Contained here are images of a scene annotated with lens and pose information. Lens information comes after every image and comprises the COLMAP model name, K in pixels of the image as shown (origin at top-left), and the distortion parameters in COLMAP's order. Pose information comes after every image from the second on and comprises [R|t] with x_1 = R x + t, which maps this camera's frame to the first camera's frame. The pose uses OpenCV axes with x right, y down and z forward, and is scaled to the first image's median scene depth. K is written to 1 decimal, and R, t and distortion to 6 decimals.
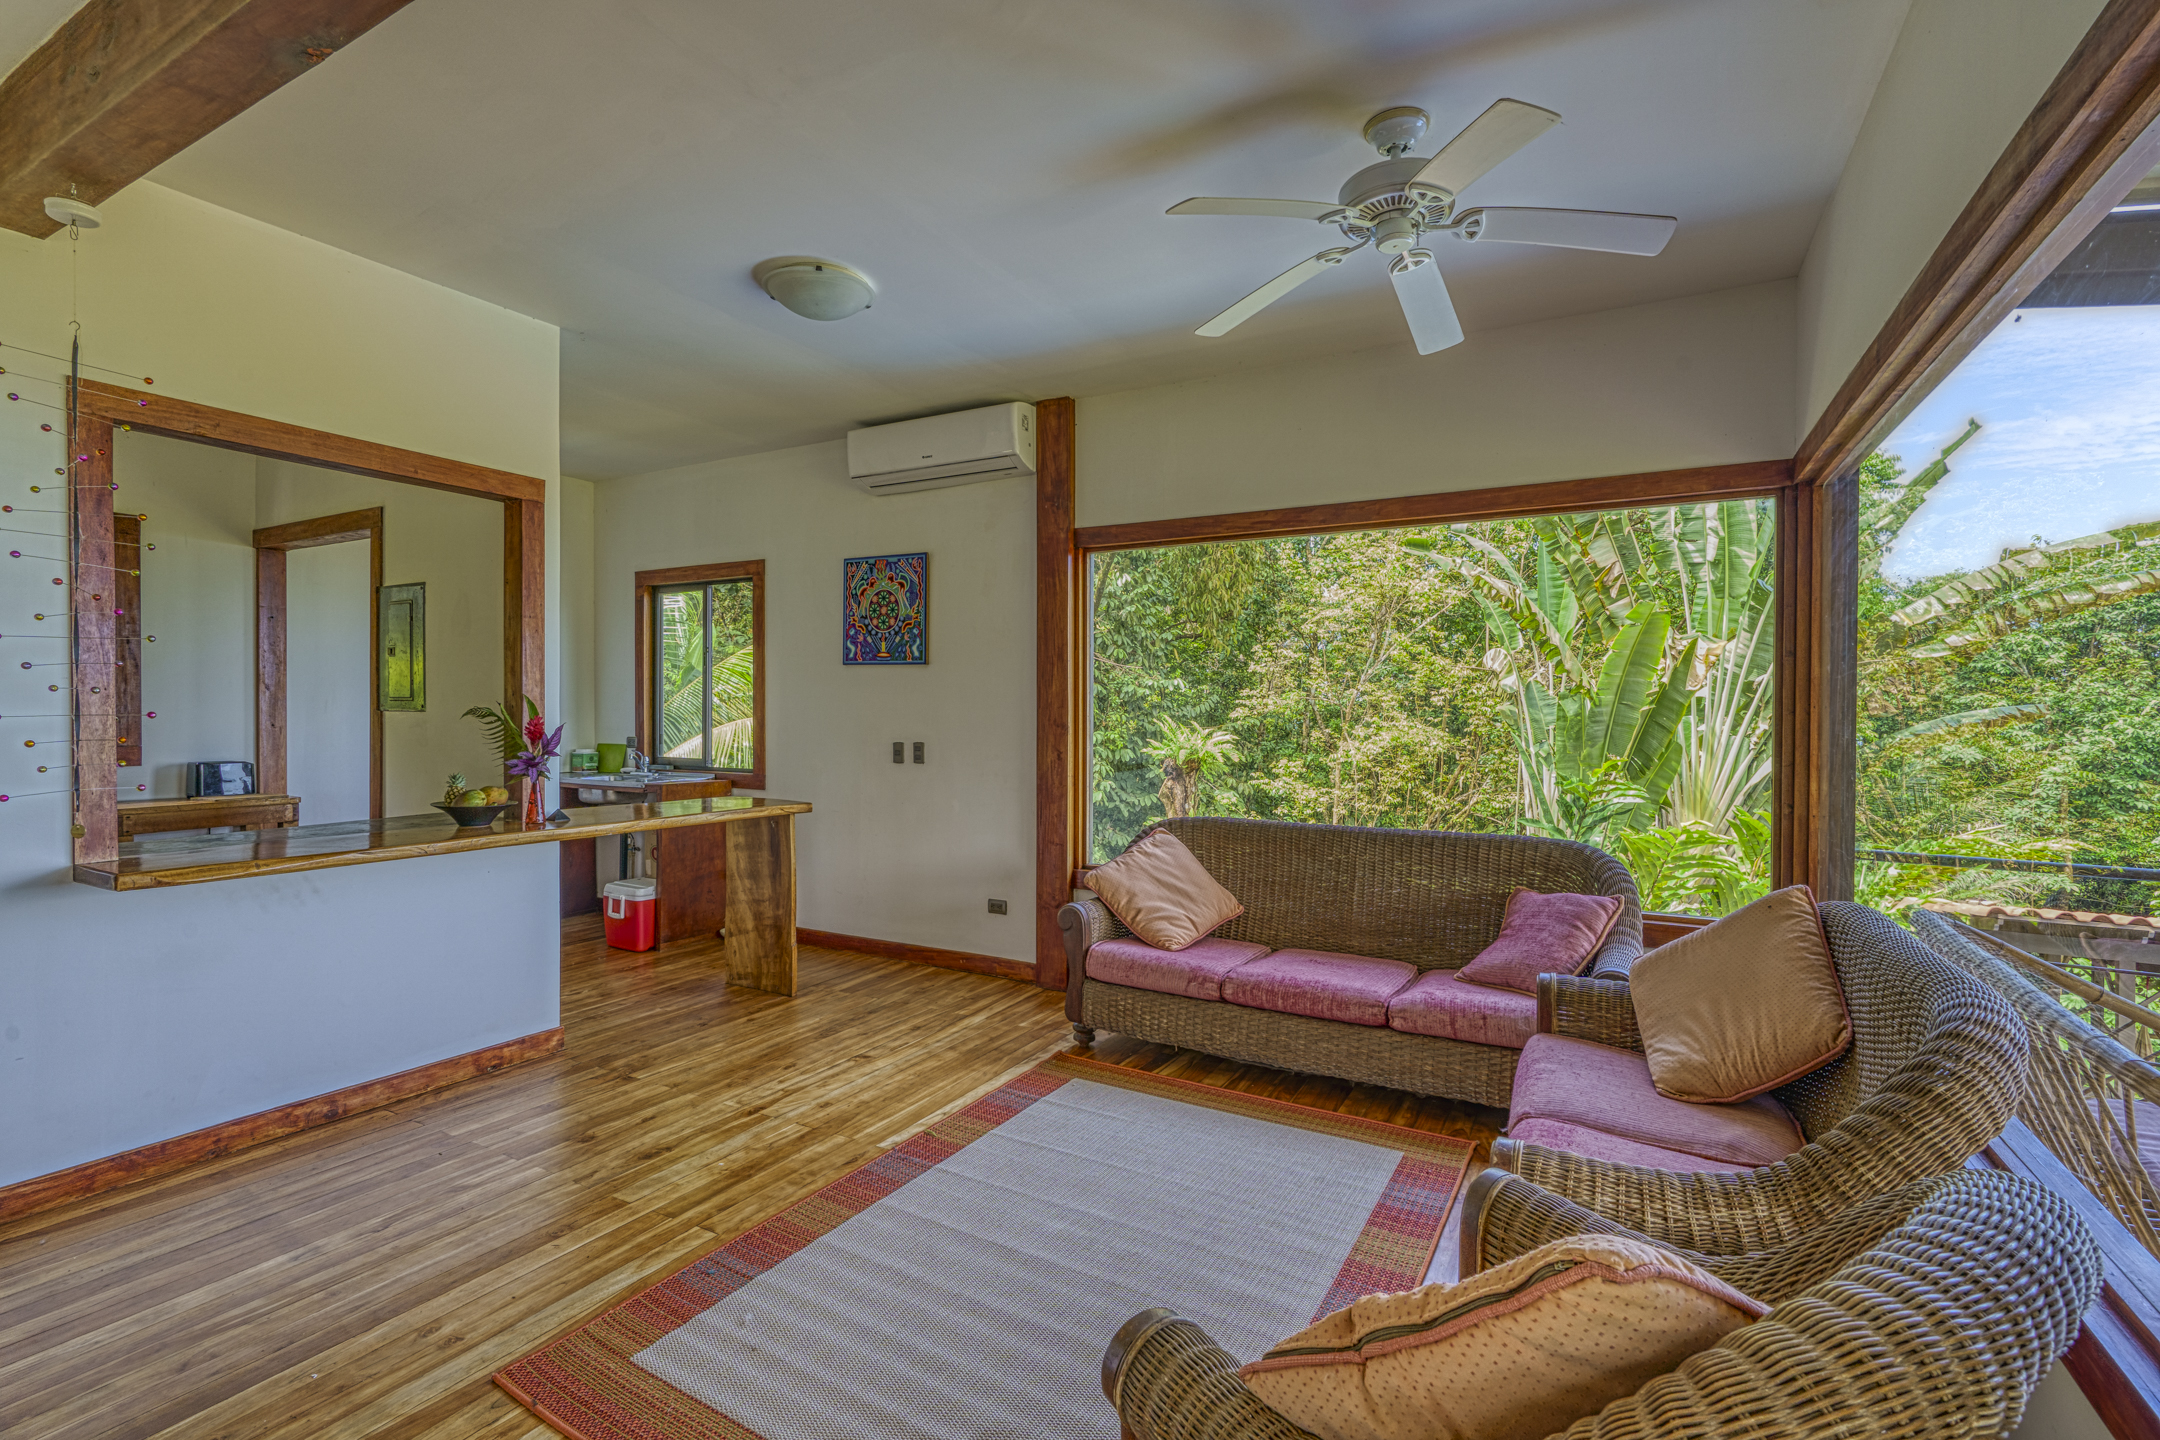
lens RADIAL K [[964.0, 0, 1080.0], [0, 964.0, 720.0], [0, 0, 1]] dist [0.000790, 0.000227]
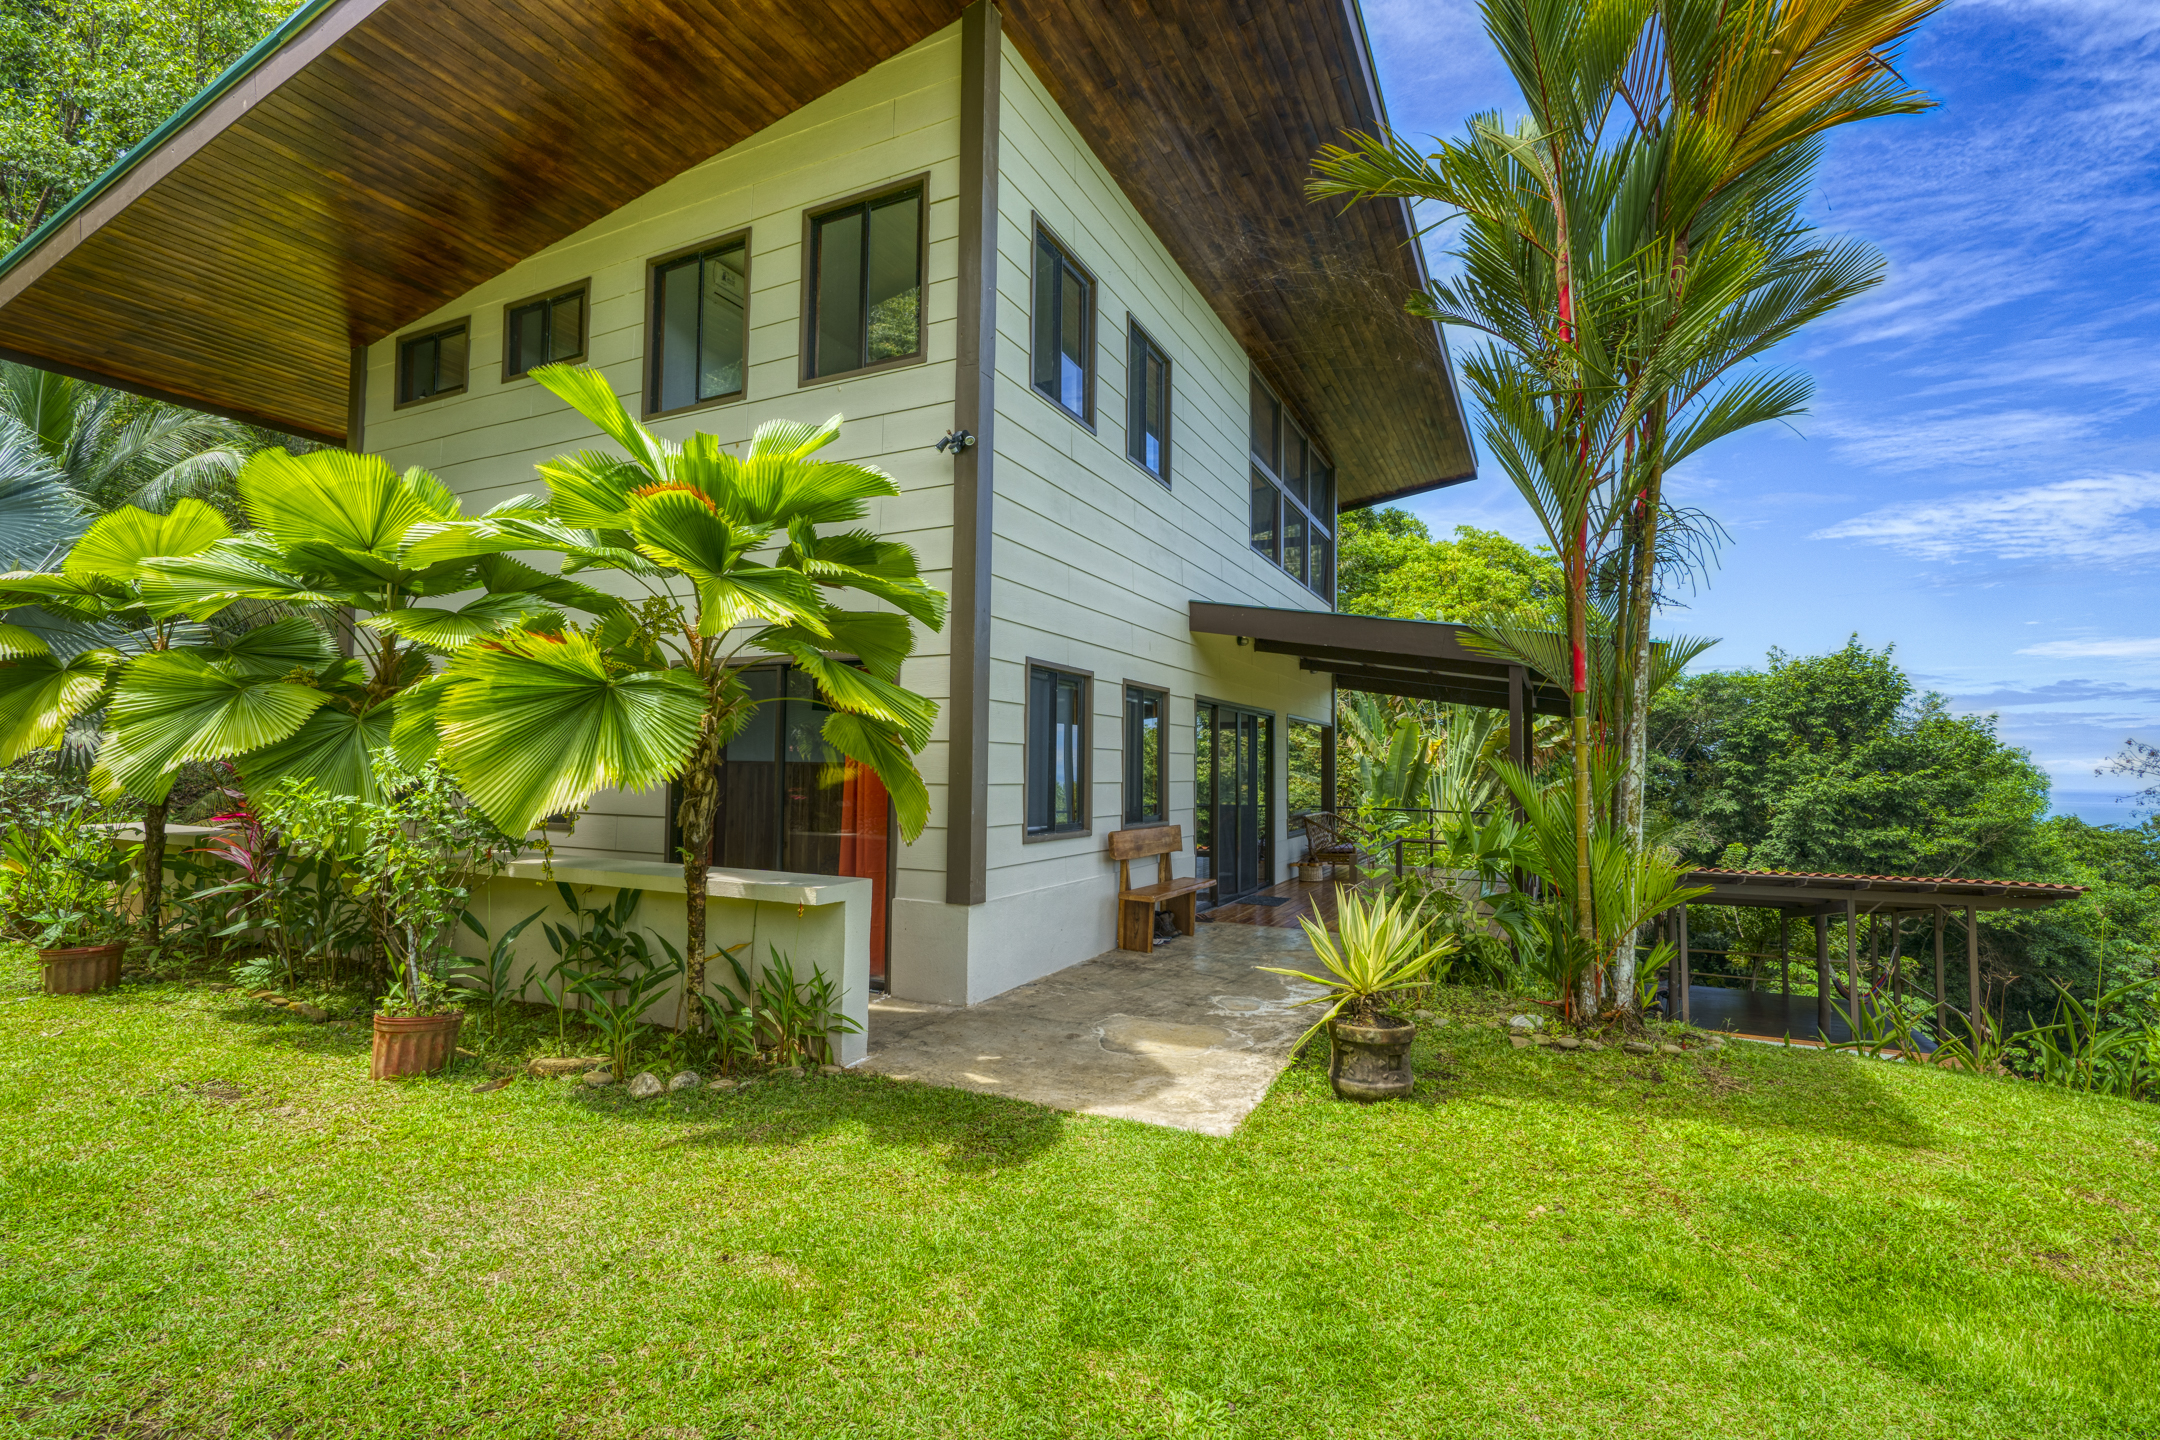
lens RADIAL K [[964.7, 0, 1080.0], [0, 964.7, 720.0], [0, 0, 1]] dist [-0.009711, 0.000590]
pose [[0.998416, 0.006312, 0.055901, -0.168506], [-0.002821, 0.998053, -0.062309, 0.004269], [-0.056186, 0.062052, 0.996490, -0.829092]]
